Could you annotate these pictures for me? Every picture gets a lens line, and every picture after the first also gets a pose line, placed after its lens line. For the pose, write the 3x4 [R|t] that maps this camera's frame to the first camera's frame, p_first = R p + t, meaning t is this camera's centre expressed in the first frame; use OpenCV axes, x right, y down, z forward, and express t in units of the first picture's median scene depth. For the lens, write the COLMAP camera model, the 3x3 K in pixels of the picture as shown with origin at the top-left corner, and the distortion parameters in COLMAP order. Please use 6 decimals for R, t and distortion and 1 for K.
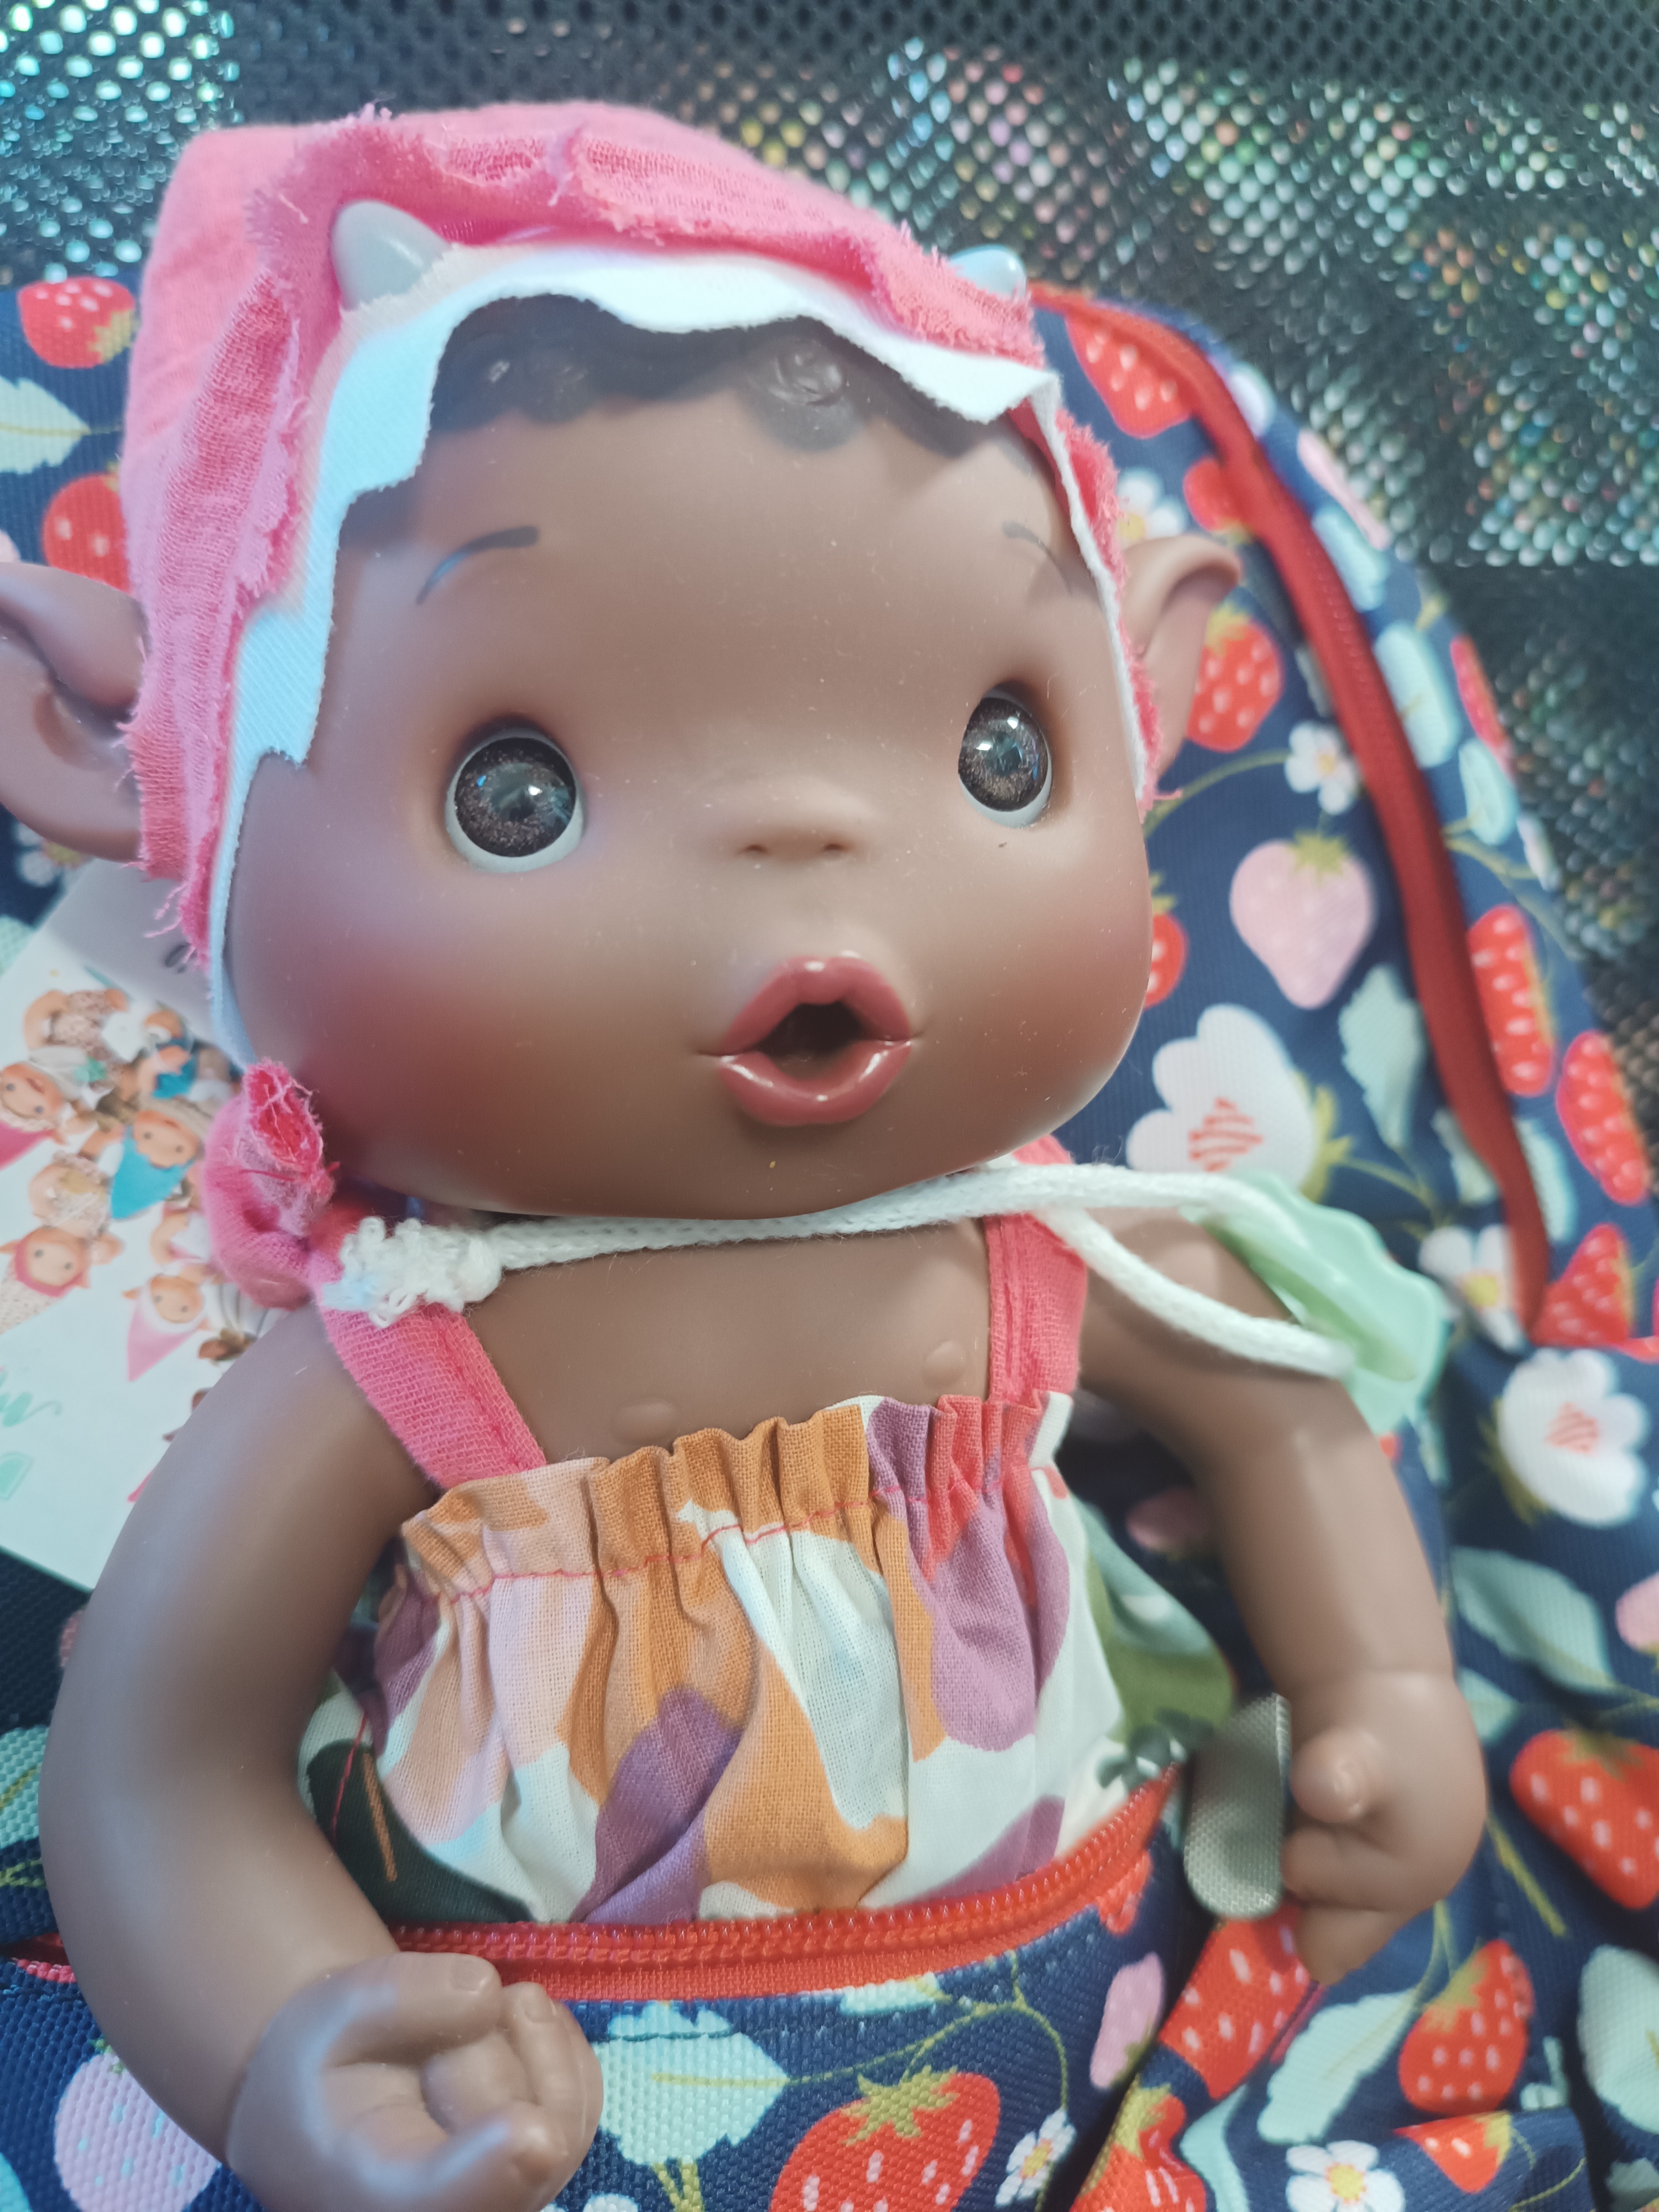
lens RADIAL K [[1679.5, 0, 827.2], [0, 1679.5, 1107.6], [0, 0, 1]] dist [-0.051235, 0.002718]
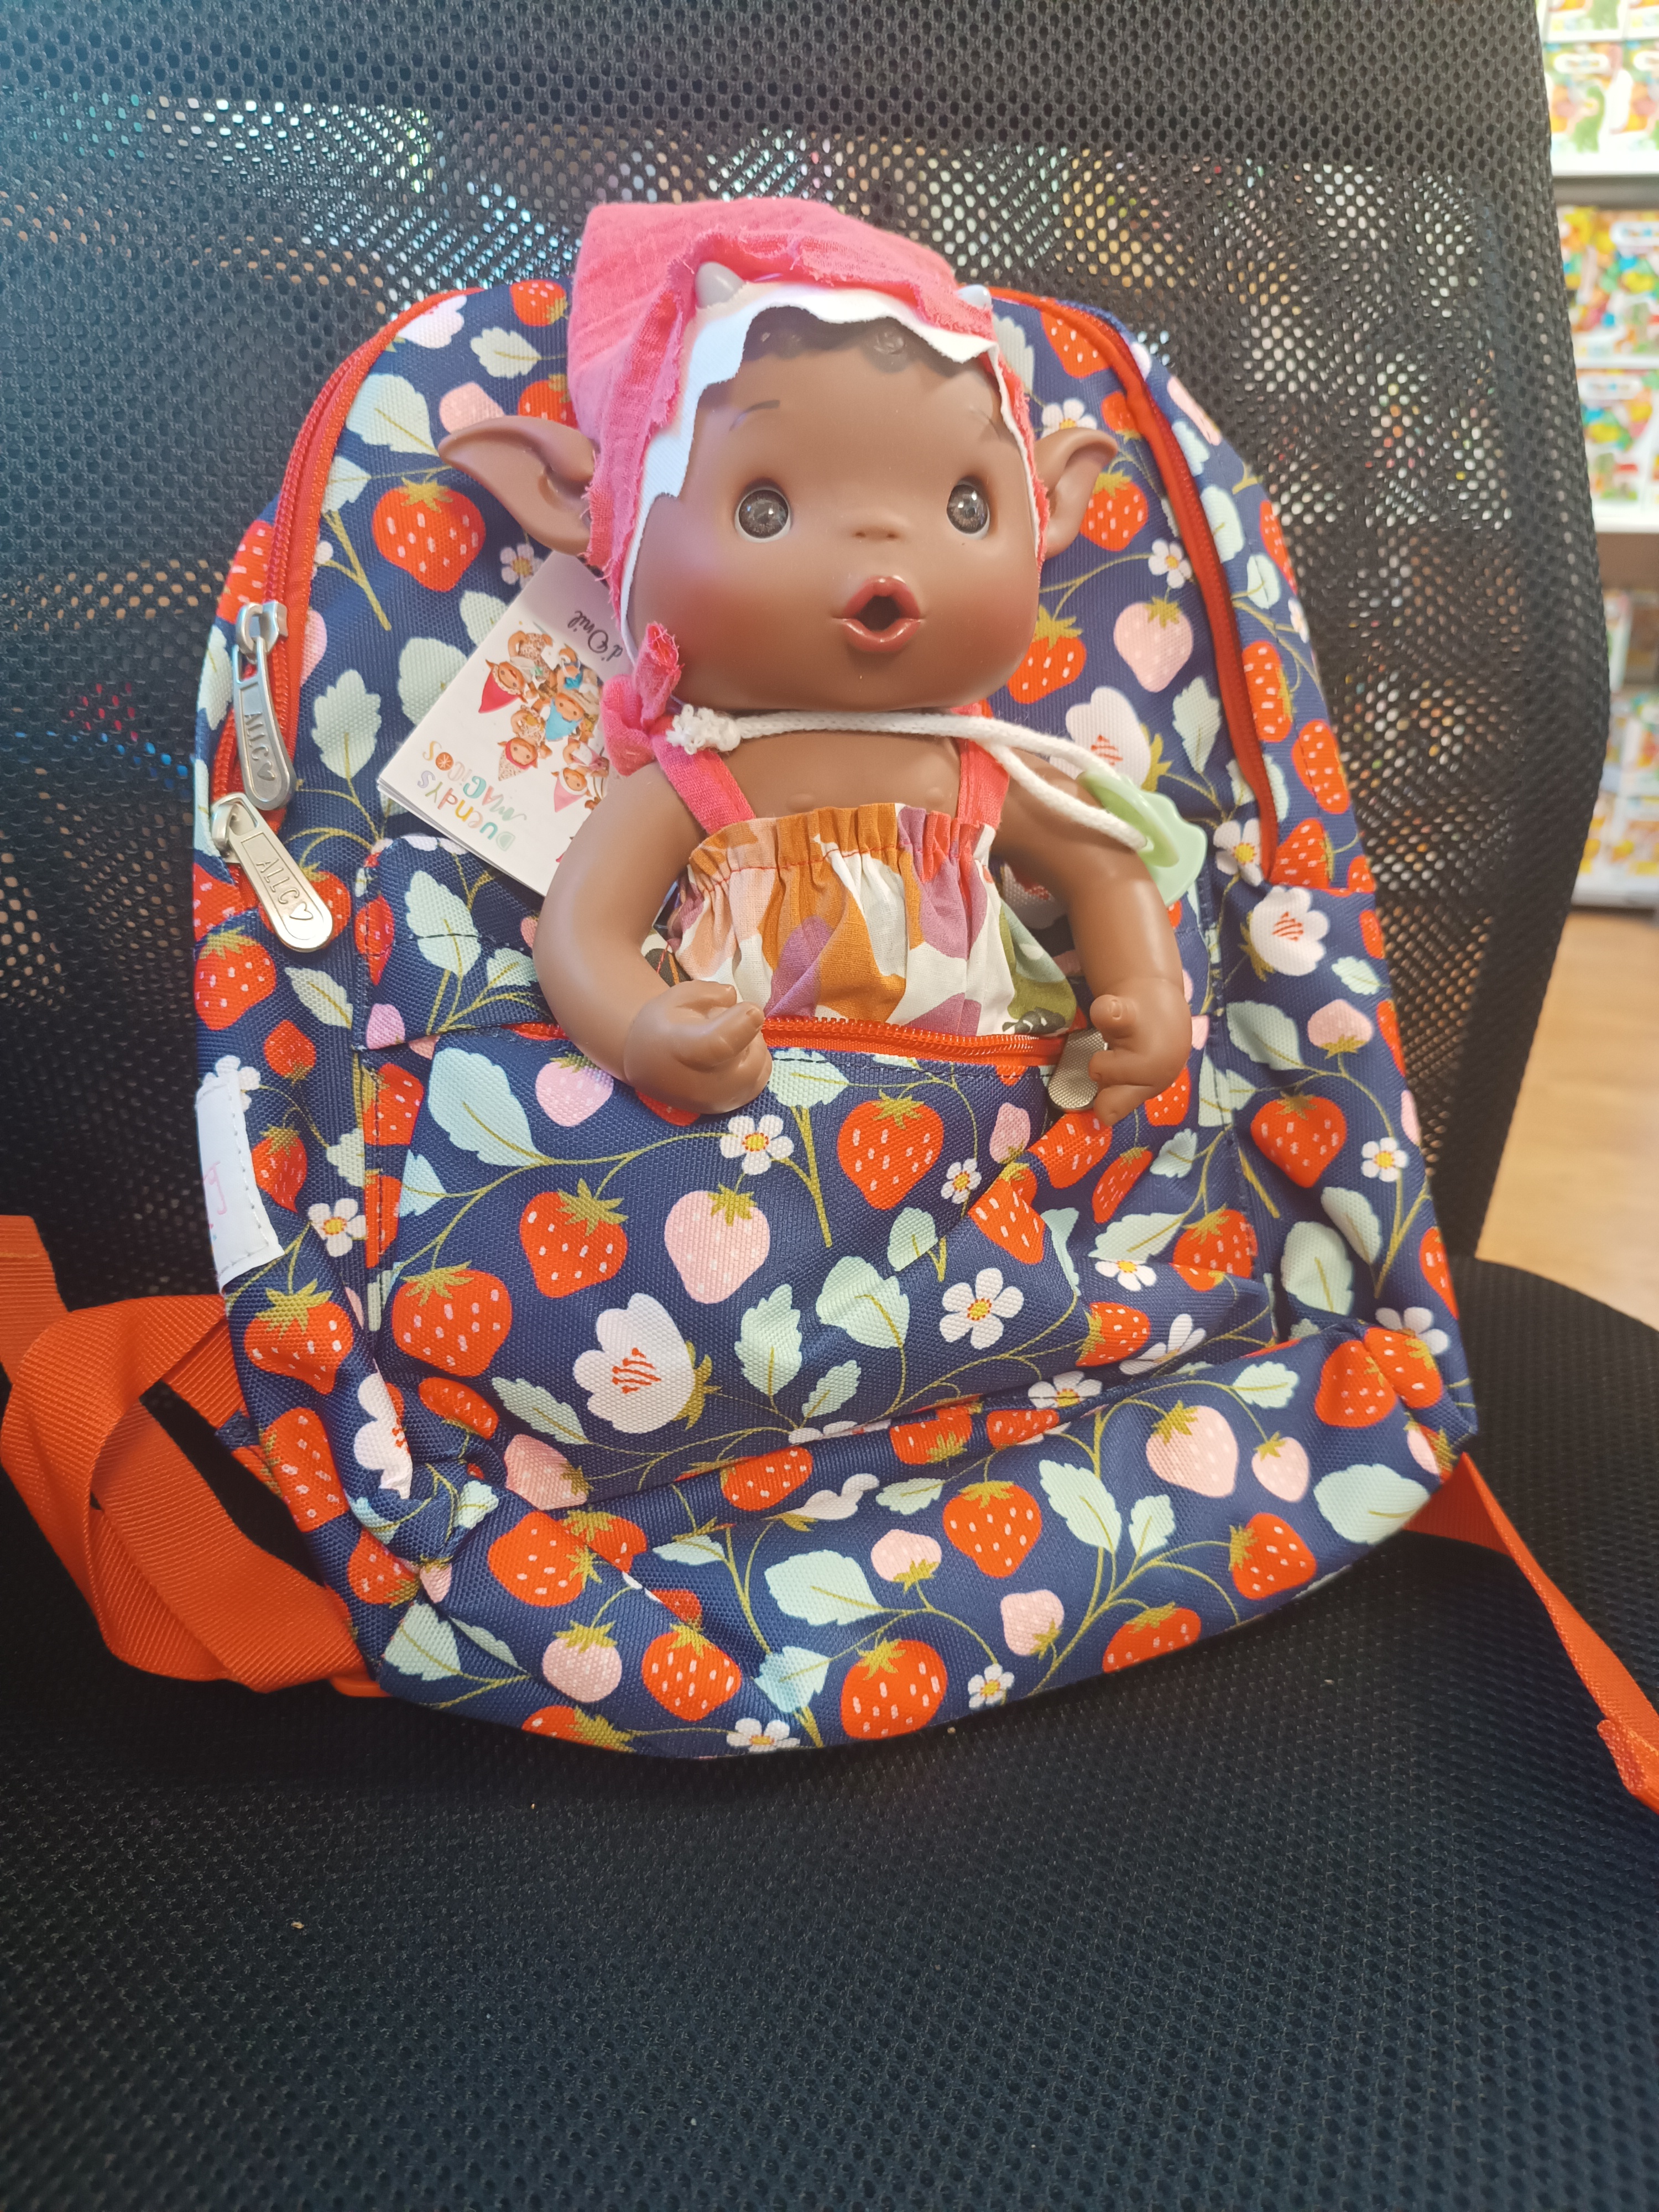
lens RADIAL K [[1602.9, 0, 829.3], [0, 1602.9, 1101.5], [0, 0, 1]] dist [-0.004108, -0.005728]
pose [[0.997408, 0.047394, -0.054148, 0.059093], [-0.045733, 0.998456, 0.031514, 0.450455], [0.055558, -0.028956, 0.998035, -1.031518]]
